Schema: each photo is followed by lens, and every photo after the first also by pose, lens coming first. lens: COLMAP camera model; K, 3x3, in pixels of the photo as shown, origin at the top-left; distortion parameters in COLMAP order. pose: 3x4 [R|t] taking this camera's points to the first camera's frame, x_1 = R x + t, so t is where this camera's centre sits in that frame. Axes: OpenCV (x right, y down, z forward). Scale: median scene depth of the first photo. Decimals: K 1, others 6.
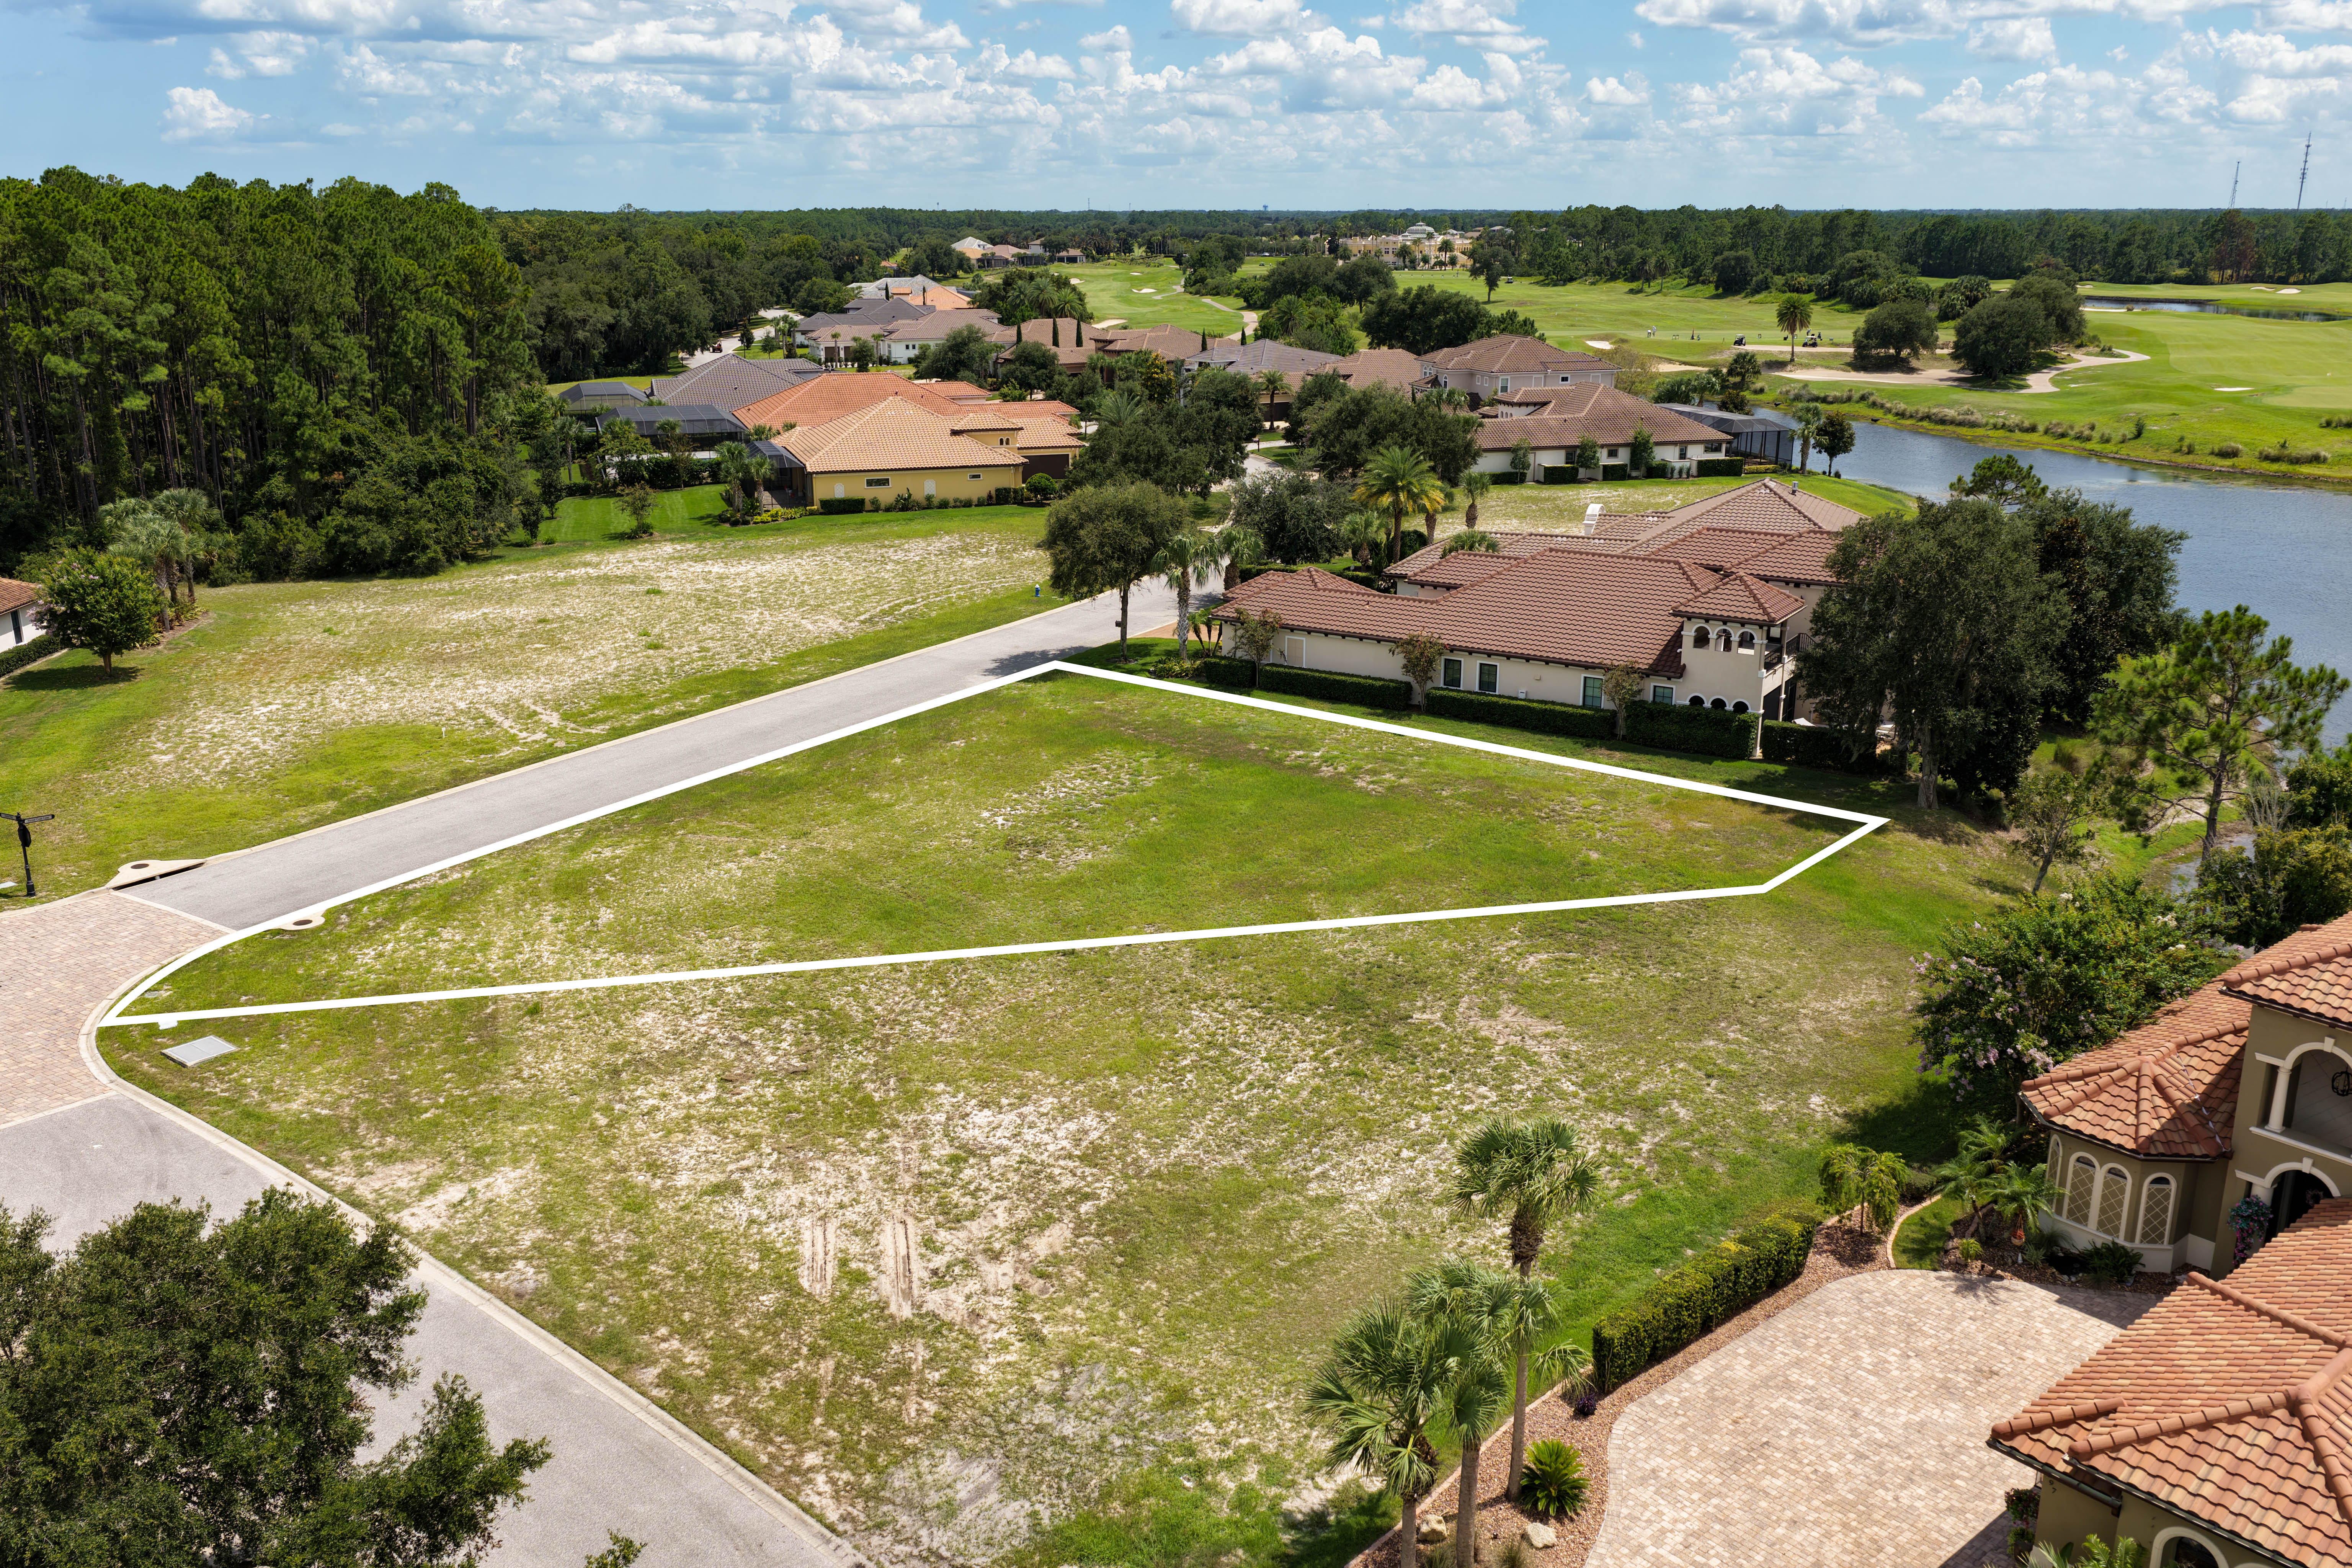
lens RADIAL K [[1954.1, 0, 1176.0], [0, 1954.1, 784.0], [0, 0, 1]] dist [-0.020501, 0.055266]
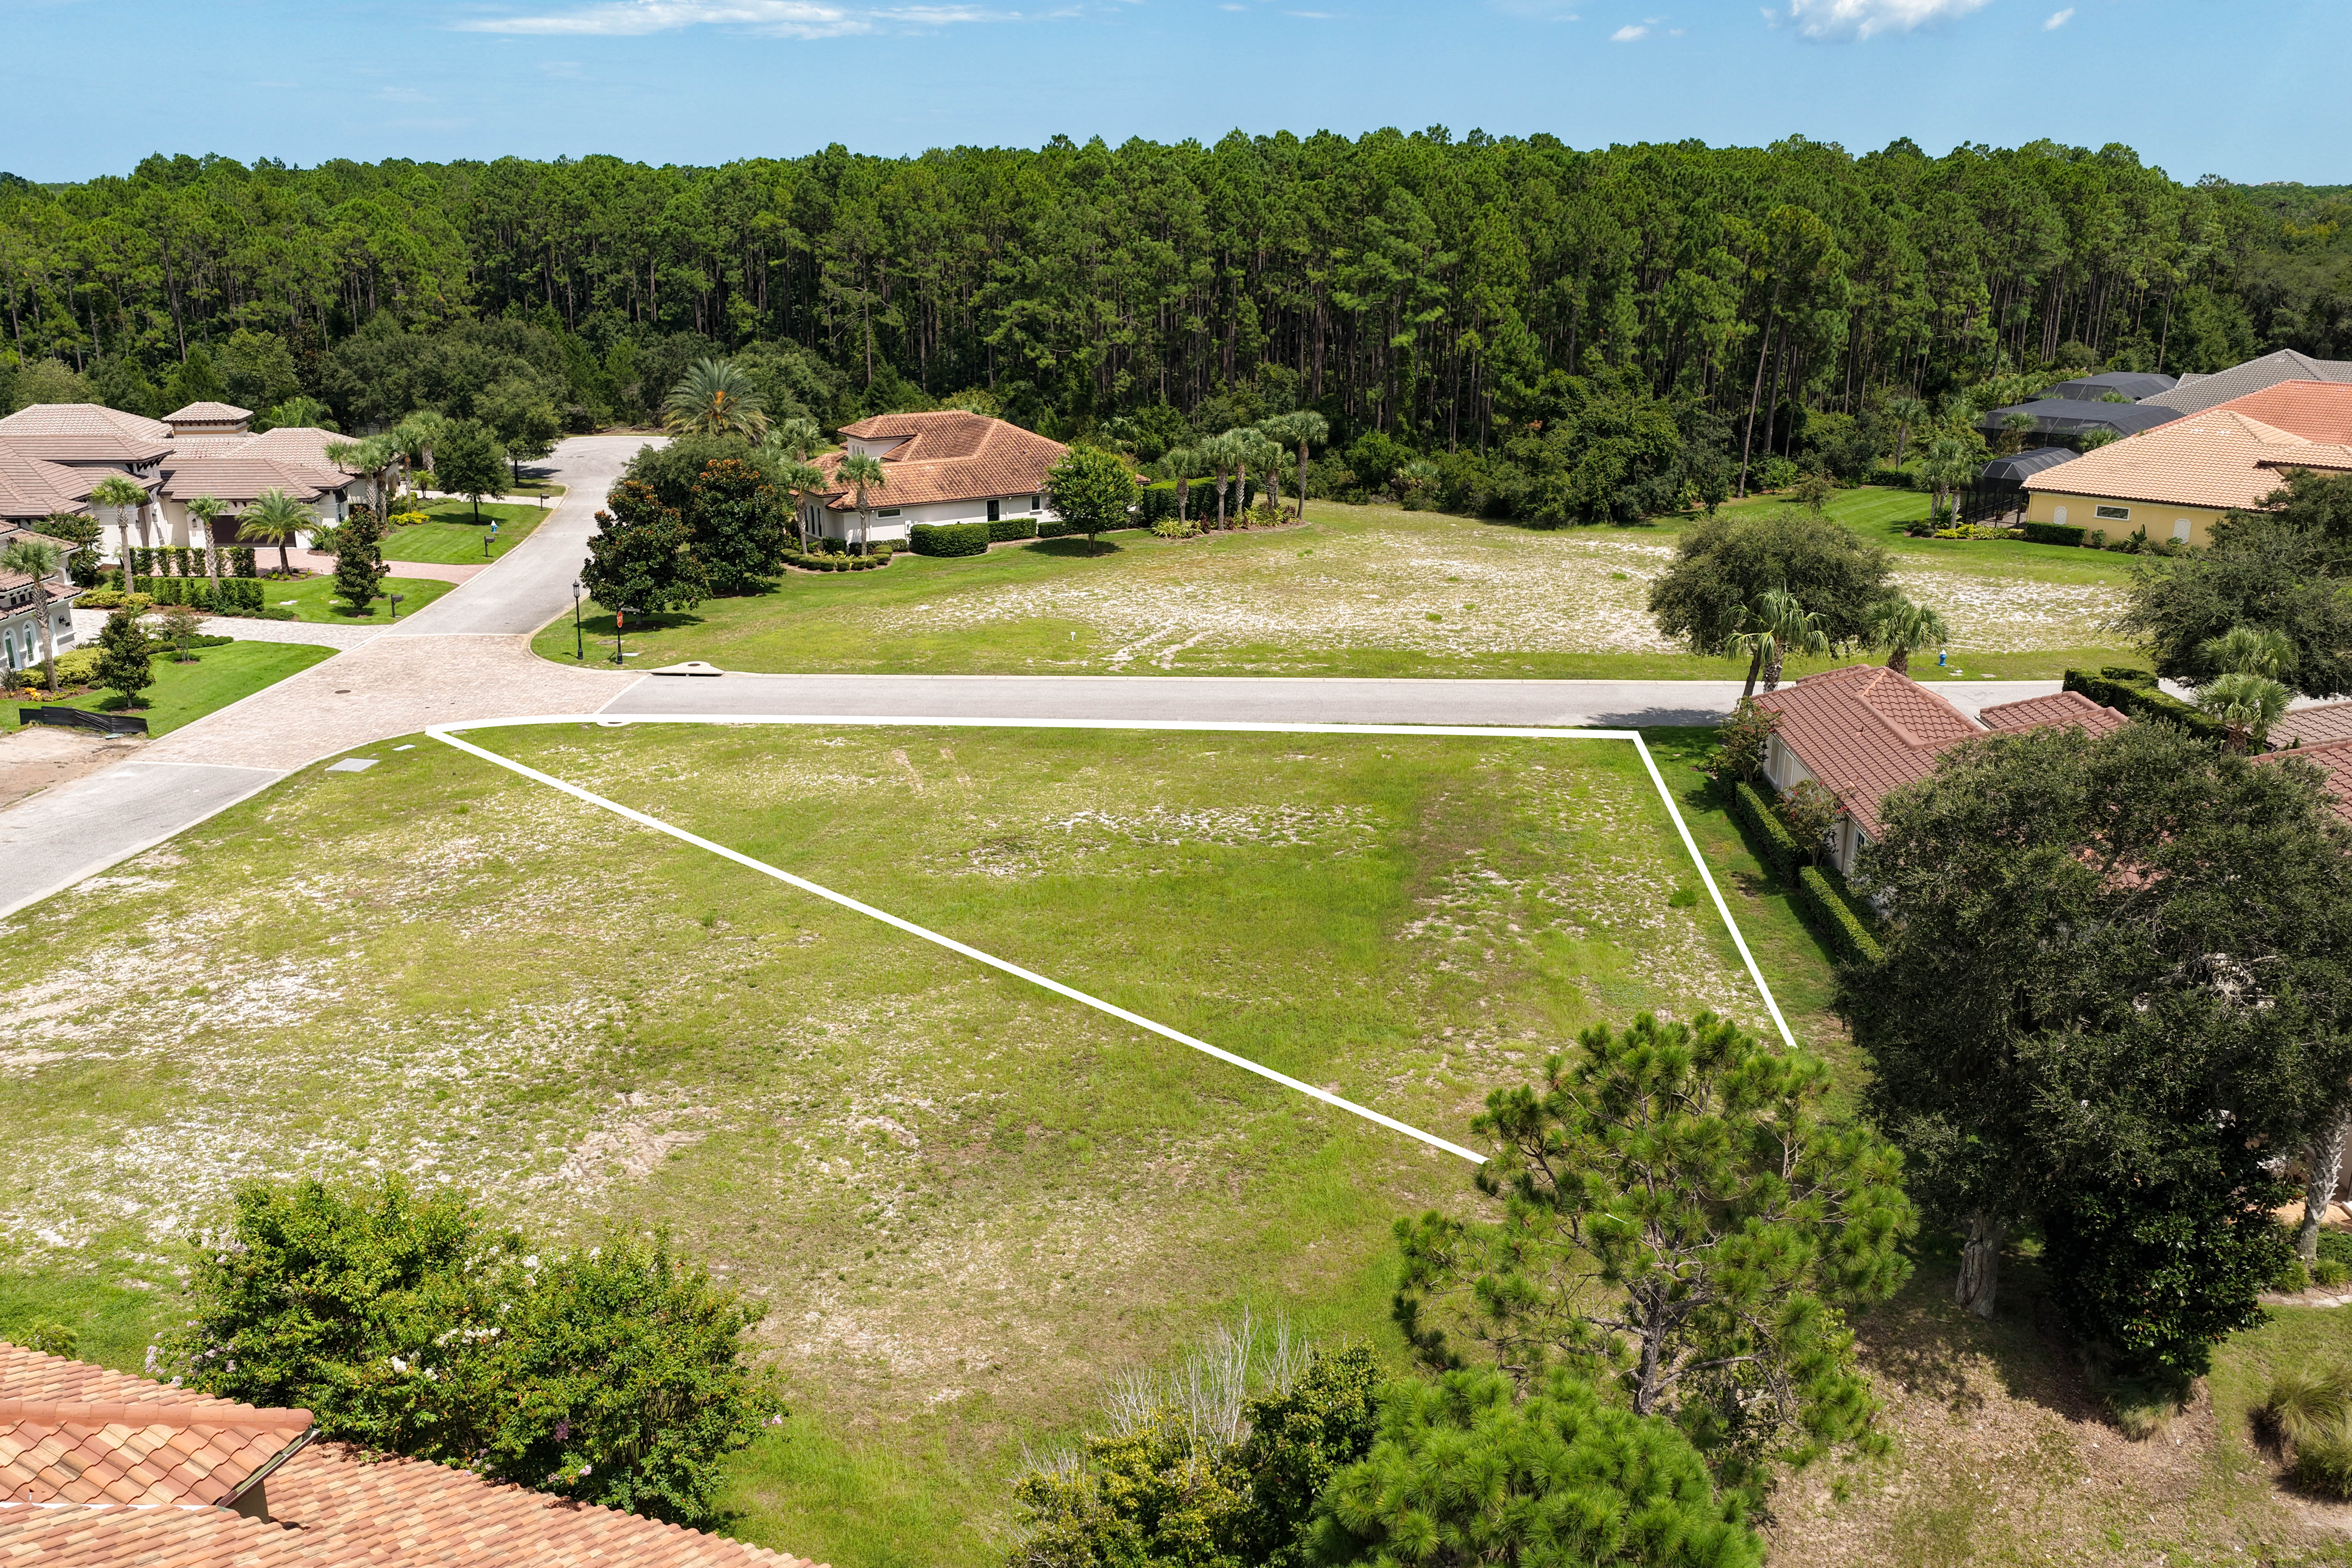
lens RADIAL K [[1957.8, 0, 1176.0], [0, 1957.8, 784.0], [0, 0, 1]] dist [-0.013894, 0.034422]
pose [[0.499284, 0.257058, -0.827428, 0.634526], [-0.248213, 0.957386, 0.147656, -0.134536], [0.830124, 0.131656, 0.541812, 0.507343]]
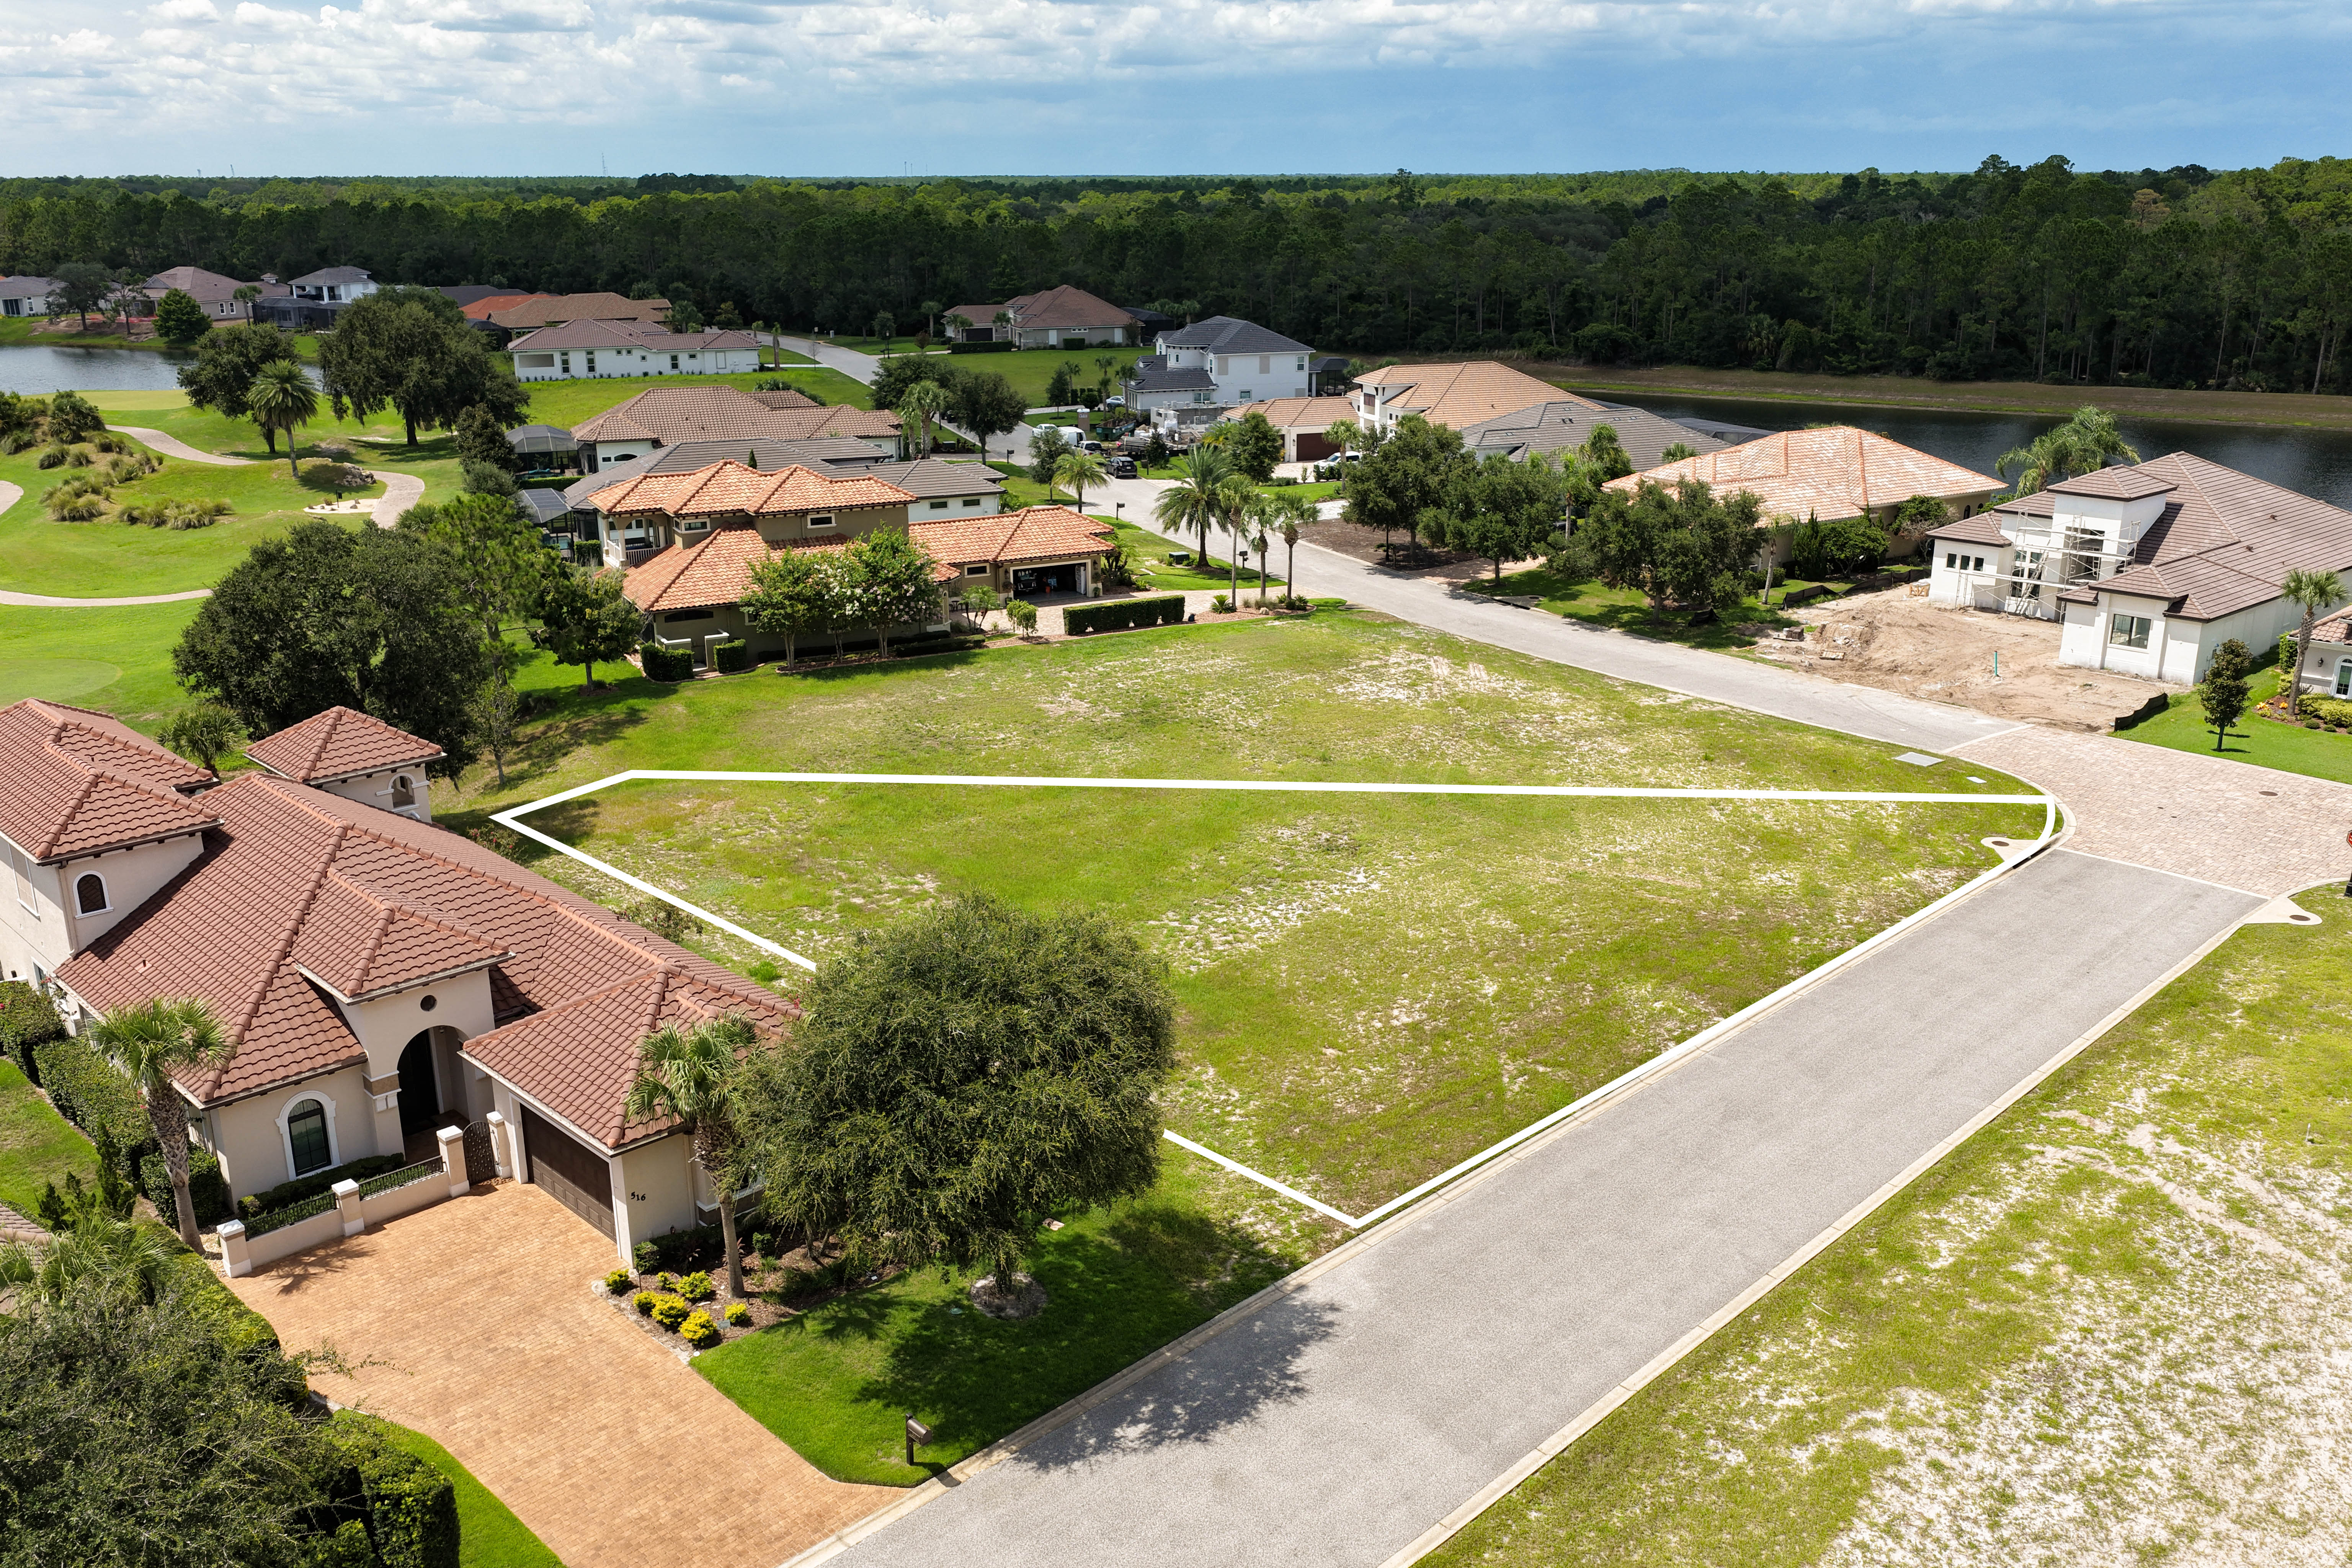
lens RADIAL K [[1957.8, 0, 1176.0], [0, 1957.8, 784.0], [0, 0, 1]] dist [-0.013894, 0.034422]
pose [[-0.973823, -0.062670, 0.218499, -0.188816], [0.069400, 0.833372, 0.548337, -0.486776], [-0.216455, 0.549147, -0.807208, 1.609438]]
